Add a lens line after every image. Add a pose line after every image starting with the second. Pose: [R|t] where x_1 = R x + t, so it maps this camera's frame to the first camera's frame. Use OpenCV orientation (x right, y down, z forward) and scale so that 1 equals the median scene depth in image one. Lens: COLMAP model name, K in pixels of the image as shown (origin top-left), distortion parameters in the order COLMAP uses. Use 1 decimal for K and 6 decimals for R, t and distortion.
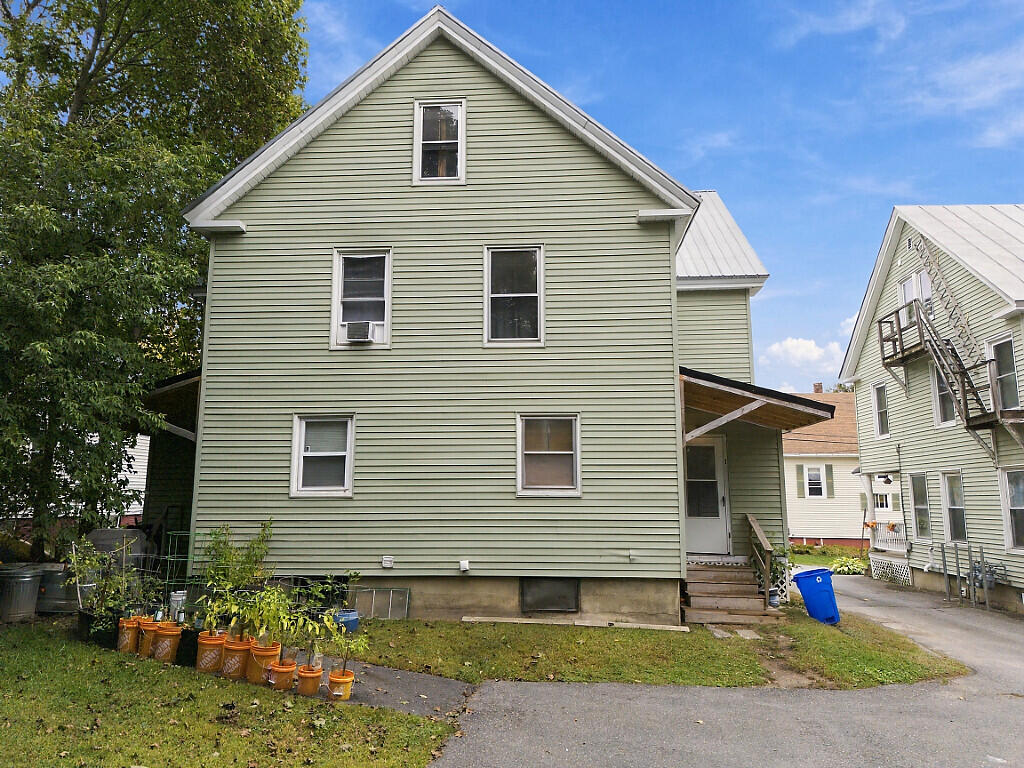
lens RADIAL K [[721.8, 0, 510.8], [0, 721.8, 386.4], [0, 0, 1]] dist [0.051365, -0.037561]
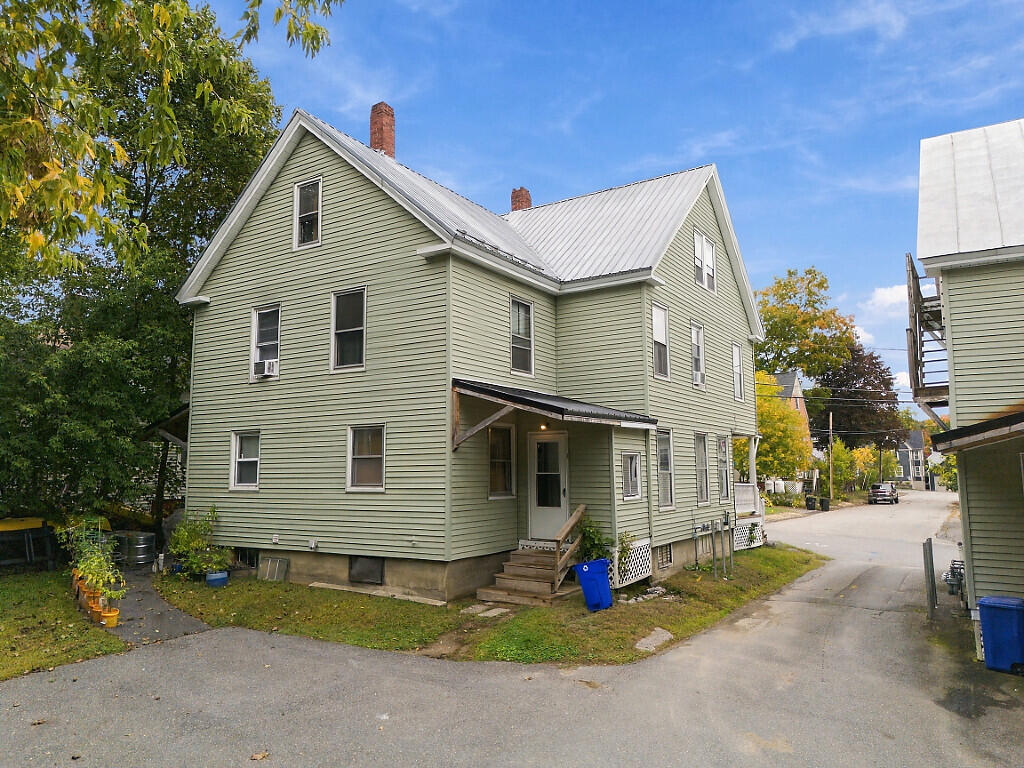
lens RADIAL K [[721.8, 0, 513.7], [0, 721.8, 384.5], [0, 0, 1]] dist [0.051365, -0.037561]
pose [[0.880502, -0.064625, -0.469616, 0.798080], [0.082789, 0.996403, 0.018107, -0.030705], [0.466756, -0.054823, 0.882685, 0.022587]]
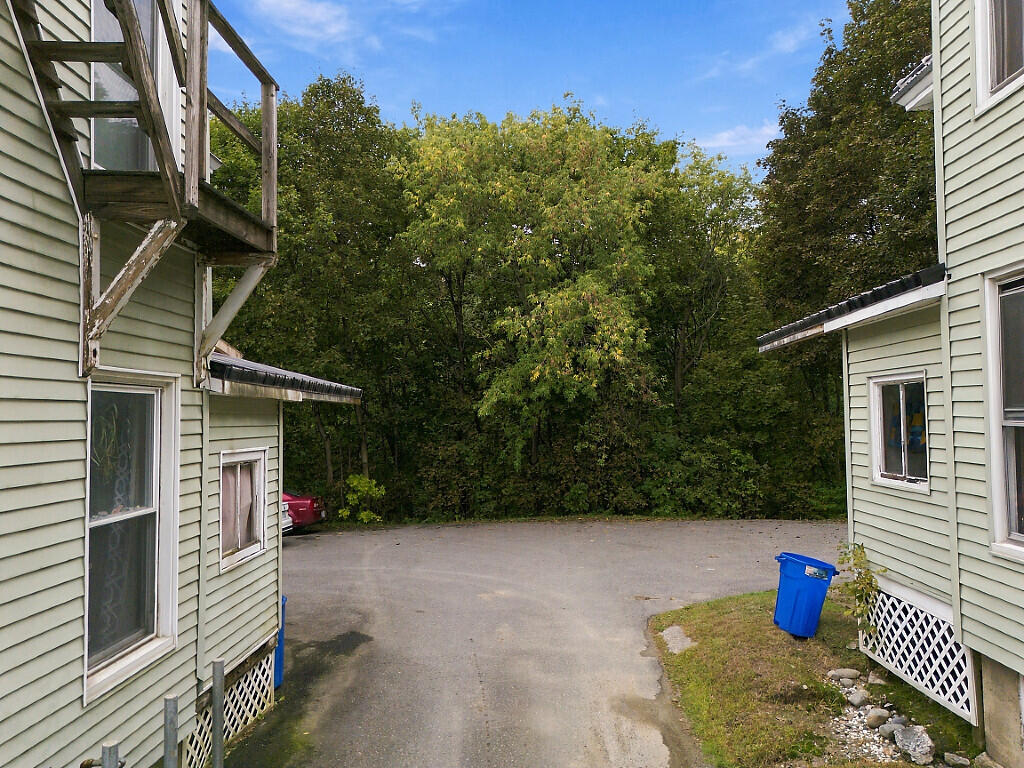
lens RADIAL K [[721.8, 0, 516.8], [0, 721.8, 386.7], [0, 0, 1]] dist [0.051365, -0.037561]
pose [[-0.999220, 0.005200, -0.039135, 0.682737], [0.012715, 0.980855, -0.194326, 0.217505], [0.037375, -0.194672, -0.980156, 1.625096]]
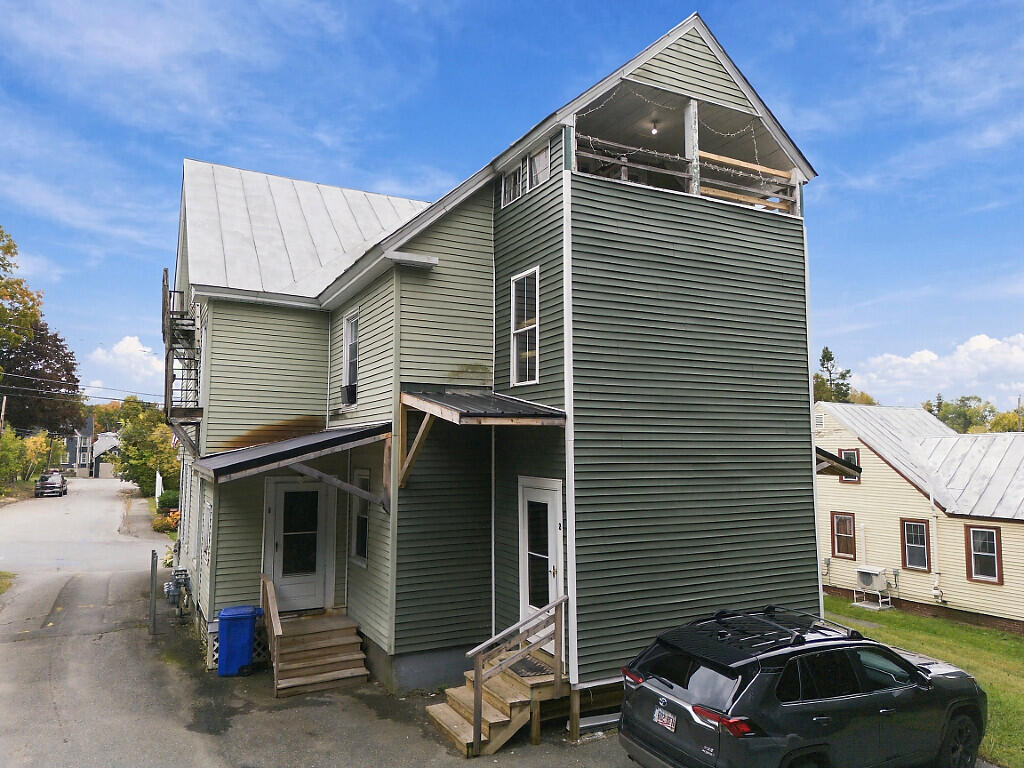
lens RADIAL K [[721.8, 0, 517.6], [0, 721.8, 384.3], [0, 0, 1]] dist [0.051365, -0.037561]
pose [[0.852254, 0.047154, 0.520998, 0.687263], [-0.080653, 0.995865, 0.041800, -0.078069], [-0.516873, -0.077644, 0.852534, 0.054098]]
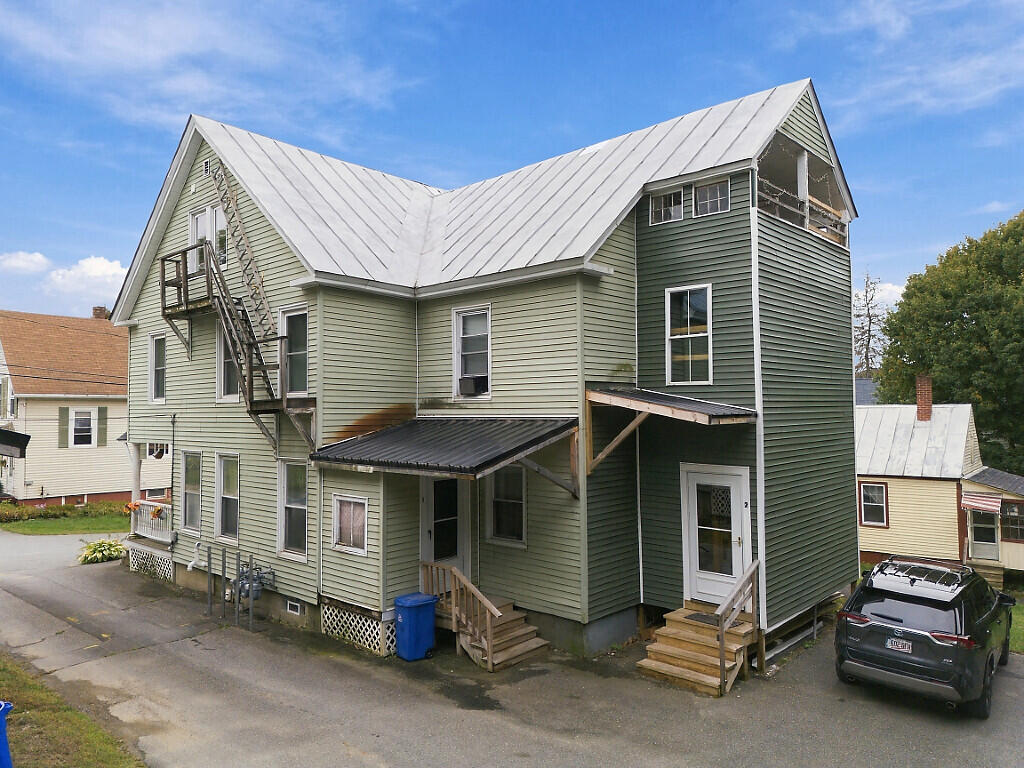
lens RADIAL K [[721.8, 0, 516.0], [0, 721.8, 385.1], [0, 0, 1]] dist [0.051365, -0.037561]
pose [[0.619925, 0.021928, 0.784355, 0.215152], [-0.114336, 0.991465, 0.062649, -0.076955], [-0.776286, -0.128518, 0.617141, 0.343971]]
